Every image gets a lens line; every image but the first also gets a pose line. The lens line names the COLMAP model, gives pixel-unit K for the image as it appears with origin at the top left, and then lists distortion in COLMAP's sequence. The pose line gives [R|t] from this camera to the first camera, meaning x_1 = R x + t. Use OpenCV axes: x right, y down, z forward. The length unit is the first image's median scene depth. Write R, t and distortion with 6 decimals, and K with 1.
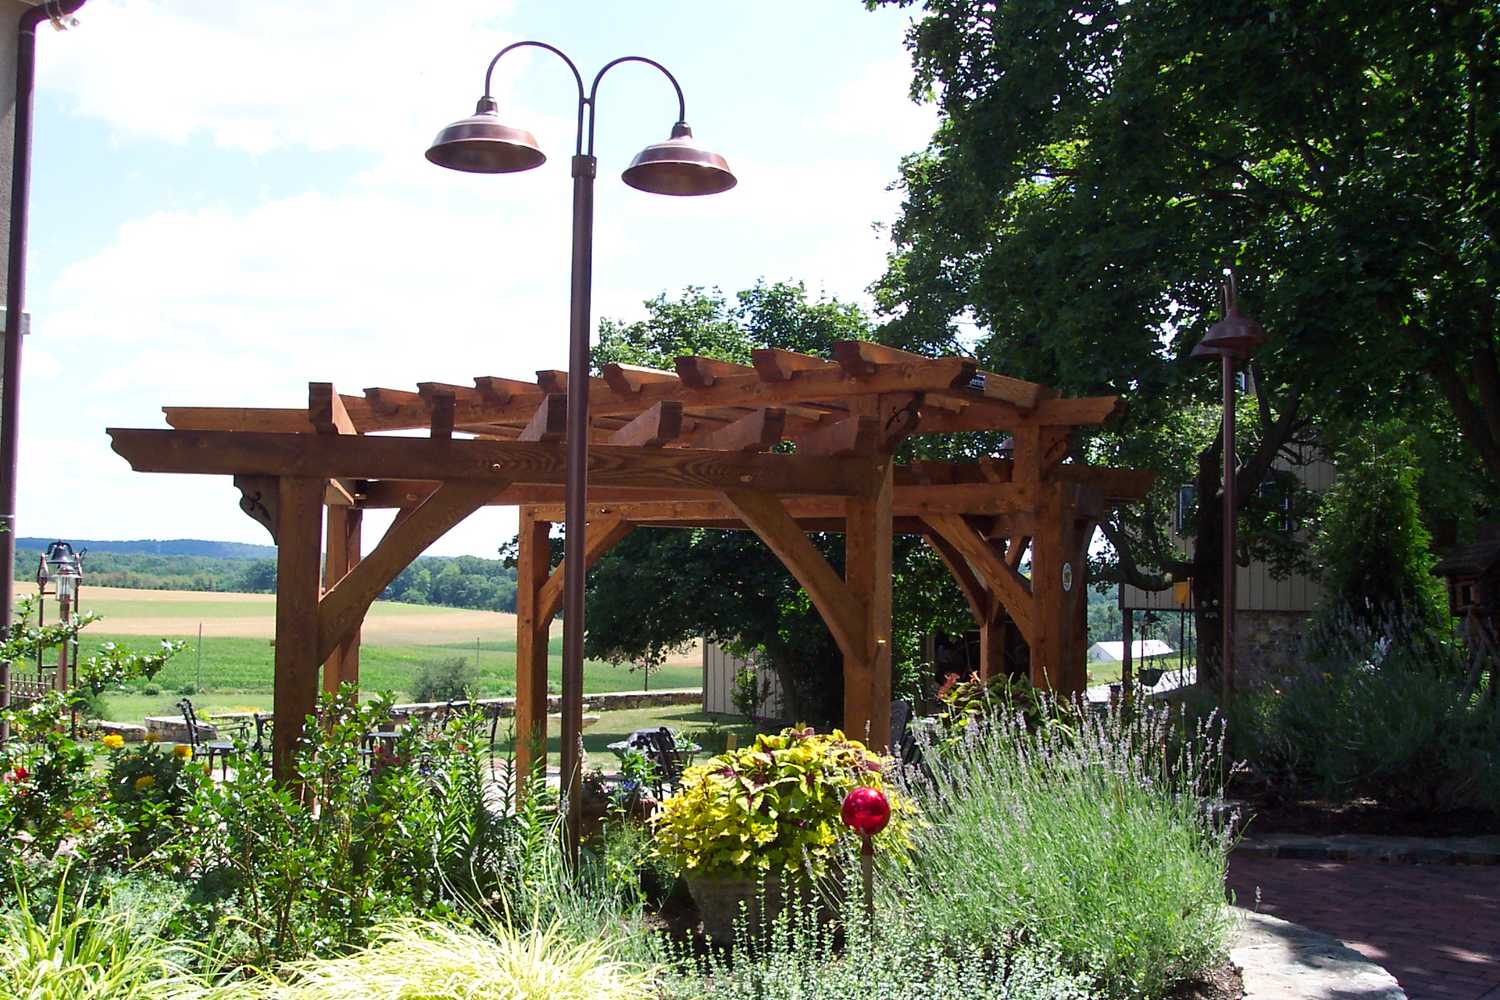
lens RADIAL K [[1666.1, 0, 747.0], [0, 1666.1, 537.9], [0, 0, 1]] dist [-0.162204, 0.312787]
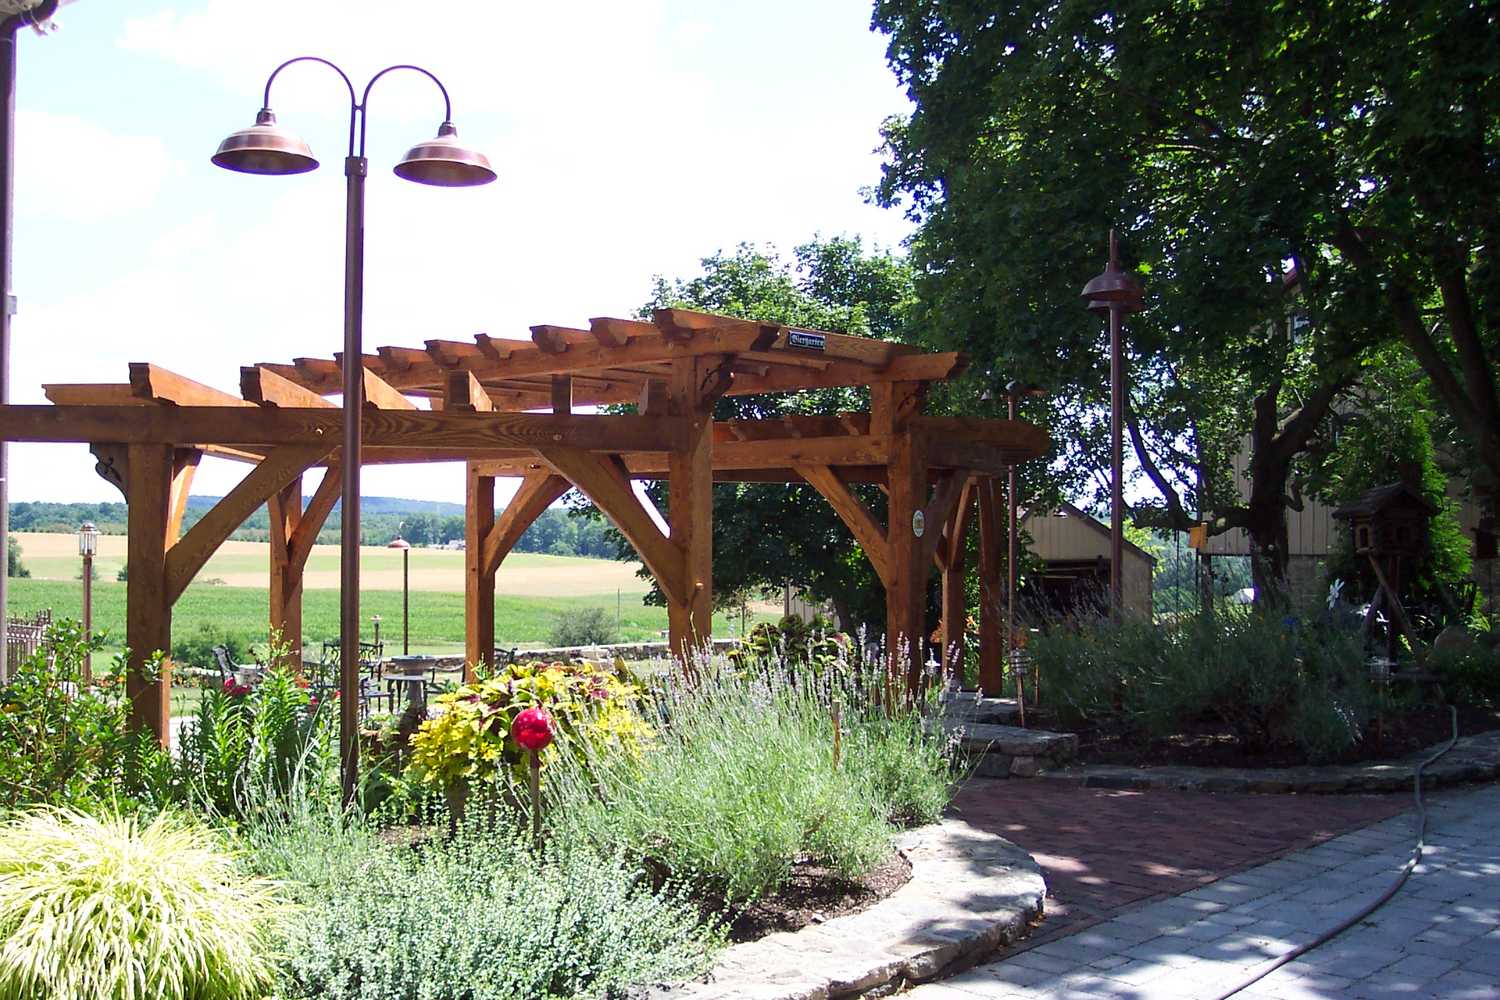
lens RADIAL K [[1666.1, 0, 747.0], [0, 1666.1, 537.9], [0, 0, 1]] dist [-0.162204, 0.312787]
pose [[0.995602, -0.009557, -0.093199, 0.182476], [0.012382, 0.999480, 0.029781, -0.000258], [0.092866, -0.030804, 0.995202, -0.070305]]
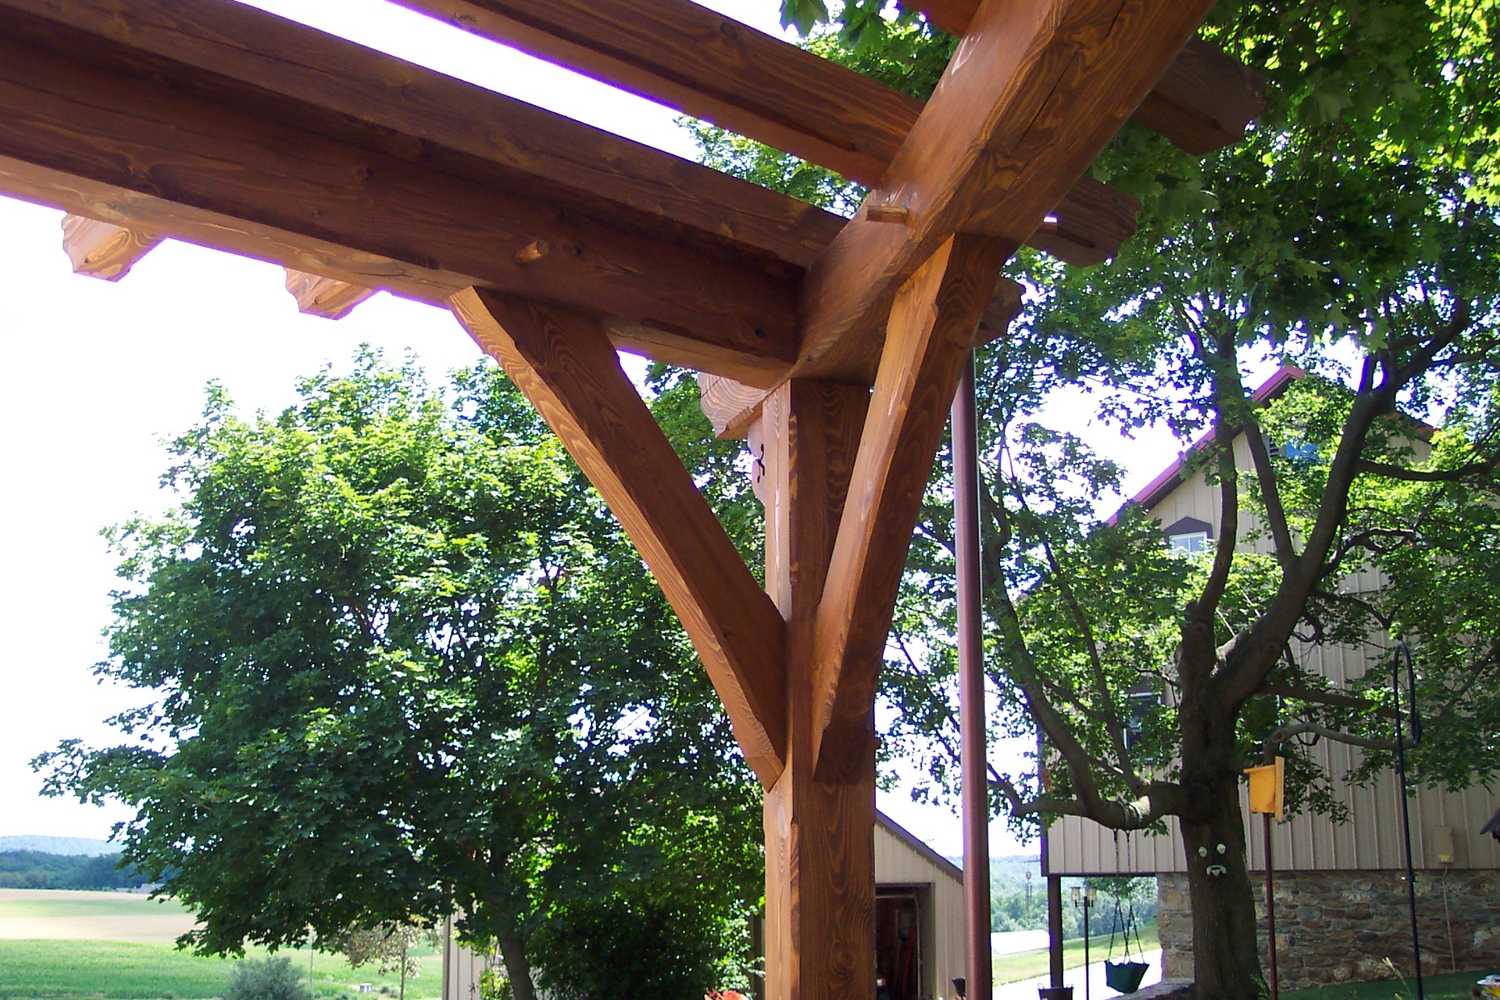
lens RADIAL K [[1627.0, 0, 710.5], [0, 1627.0, 498.0], [0, 0, 1]] dist [-0.279955, 0.605248]
pose [[0.998596, 0.001881, 0.052948, 0.191145], [0.009157, 0.978202, -0.207455, 0.095465], [-0.052184, 0.207649, 0.976810, 1.227649]]
